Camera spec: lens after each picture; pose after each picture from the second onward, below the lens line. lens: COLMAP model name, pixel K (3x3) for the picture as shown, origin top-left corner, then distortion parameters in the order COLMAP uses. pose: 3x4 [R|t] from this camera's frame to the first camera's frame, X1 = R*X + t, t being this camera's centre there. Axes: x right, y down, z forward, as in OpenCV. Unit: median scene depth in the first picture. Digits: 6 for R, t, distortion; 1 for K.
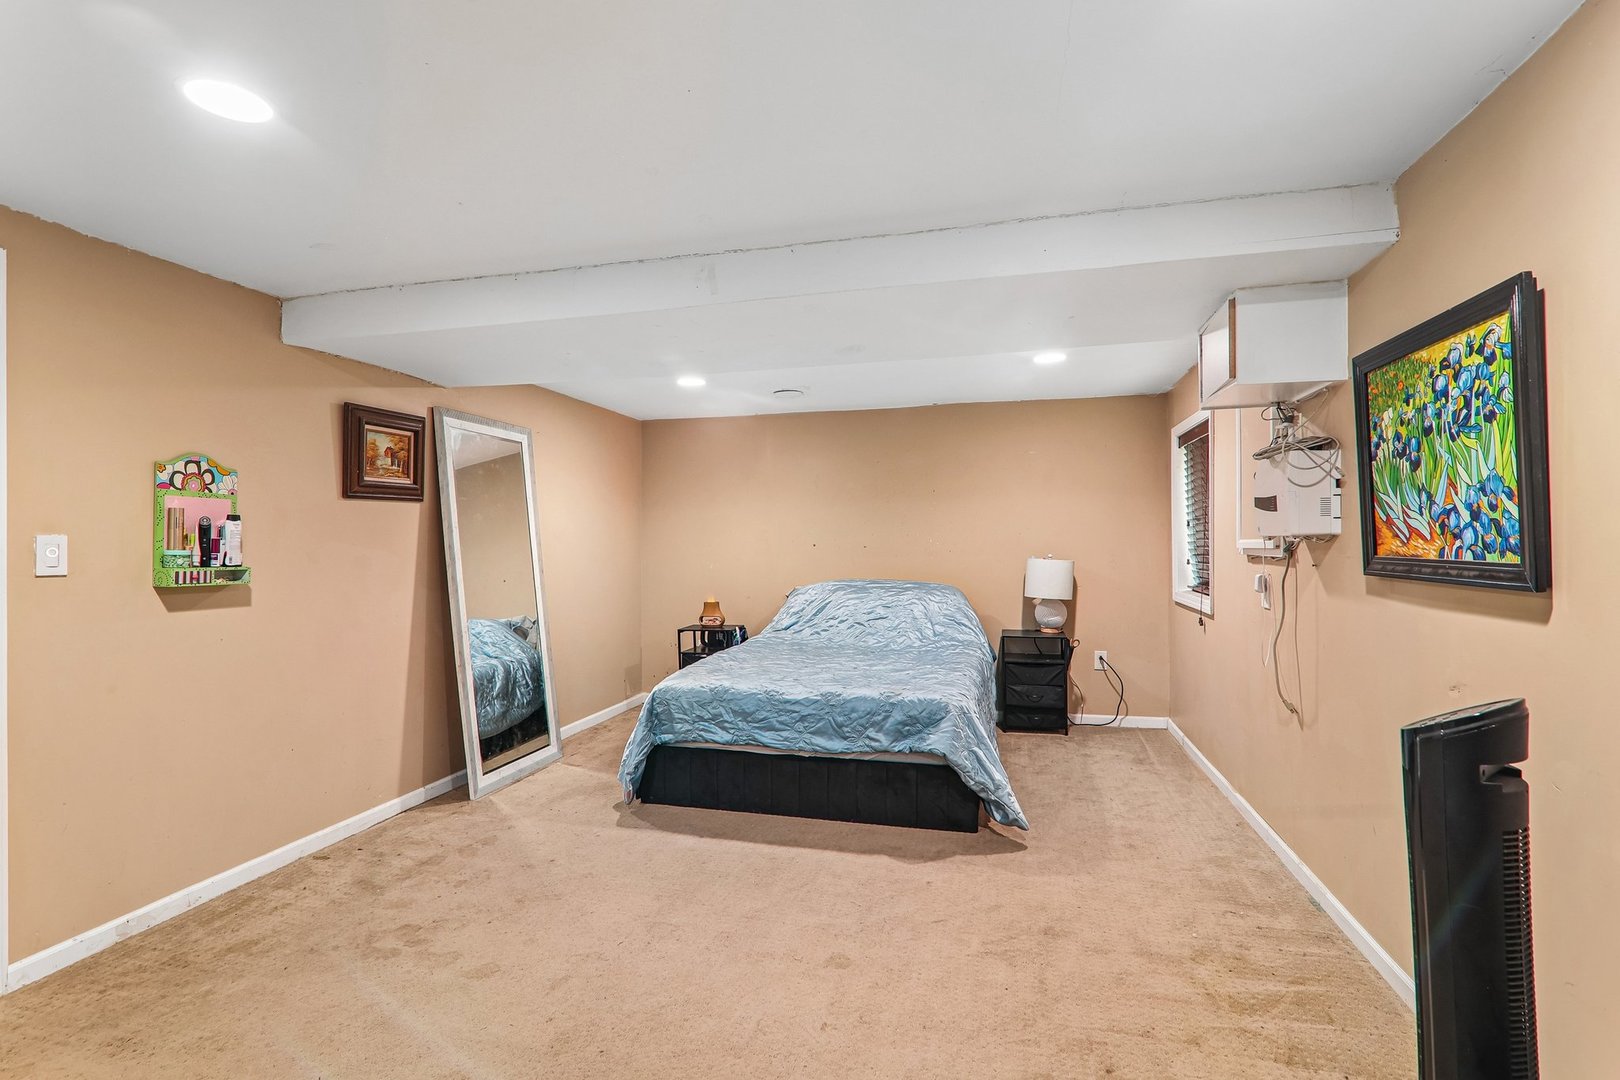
lens RADIAL K [[748.6, 0, 839.8], [0, 748.6, 537.8], [0, 0, 1]] dist [-0.003560, 0.001102]
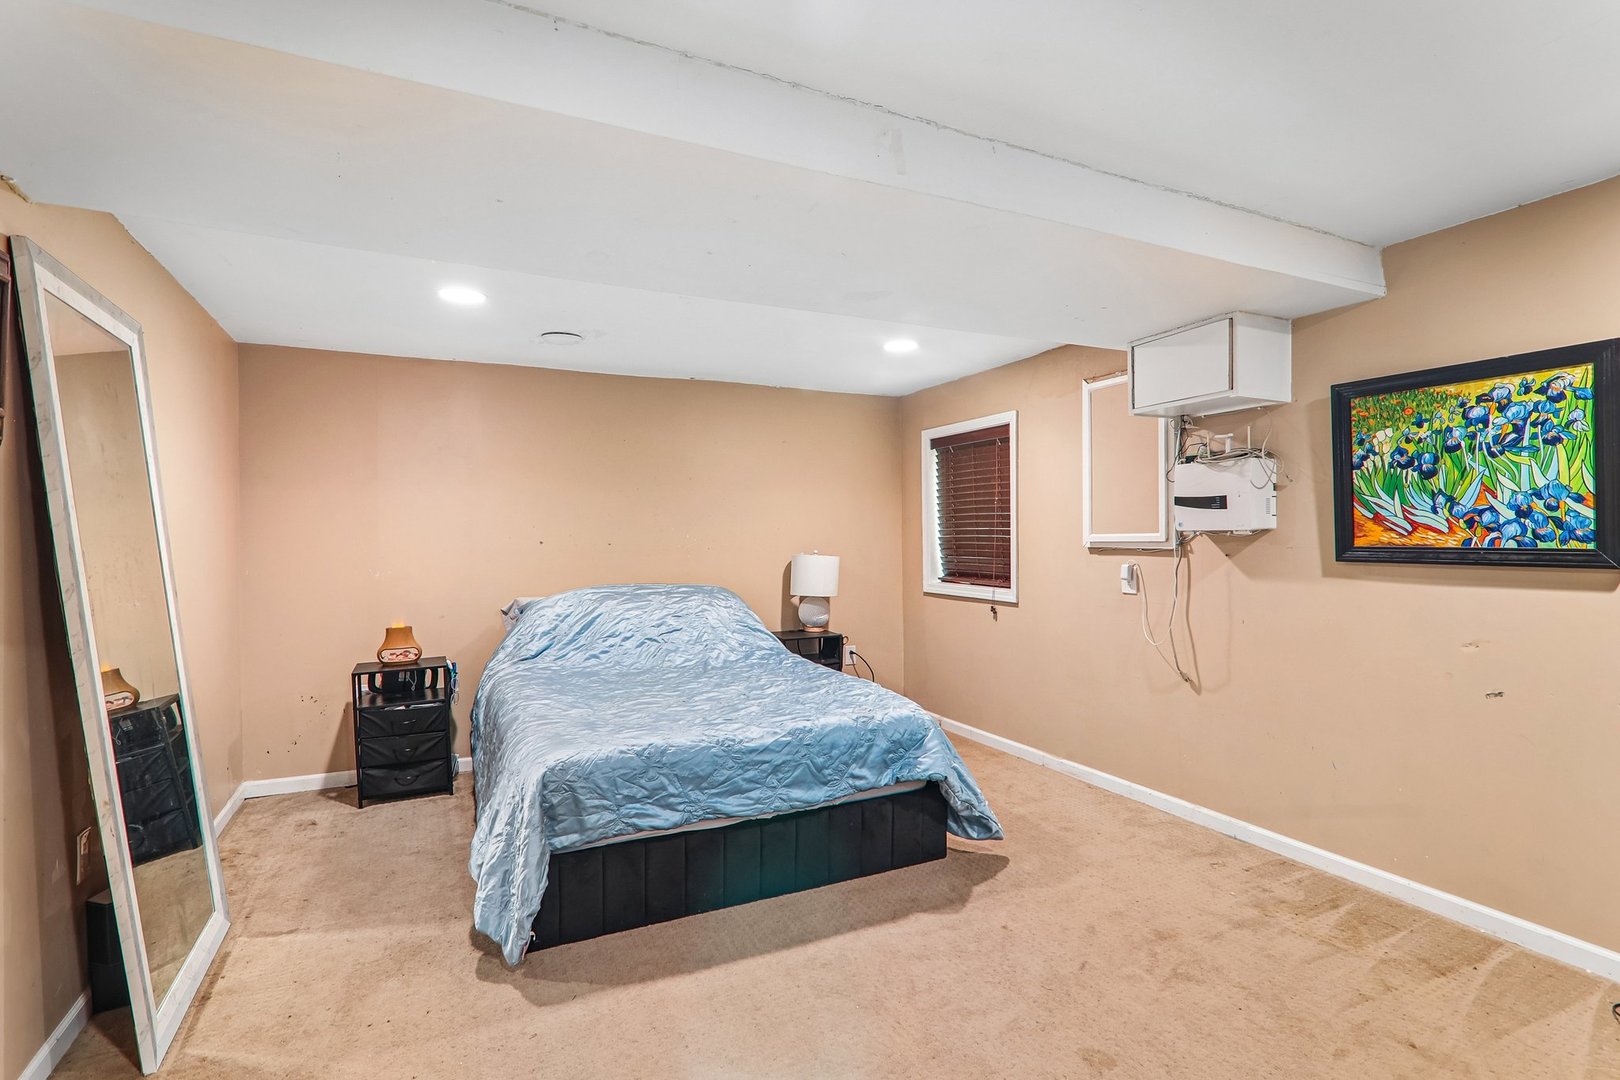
lens RADIAL K [[748.6, 0, 806.7], [0, 748.6, 539.4], [0, 0, 1]] dist [-0.003560, 0.001102]
pose [[0.776735, -0.003771, 0.629816, -0.515933], [0.000368, 0.999985, 0.005534, 0.004089], [-0.629827, -0.004067, 0.776725, 0.400674]]
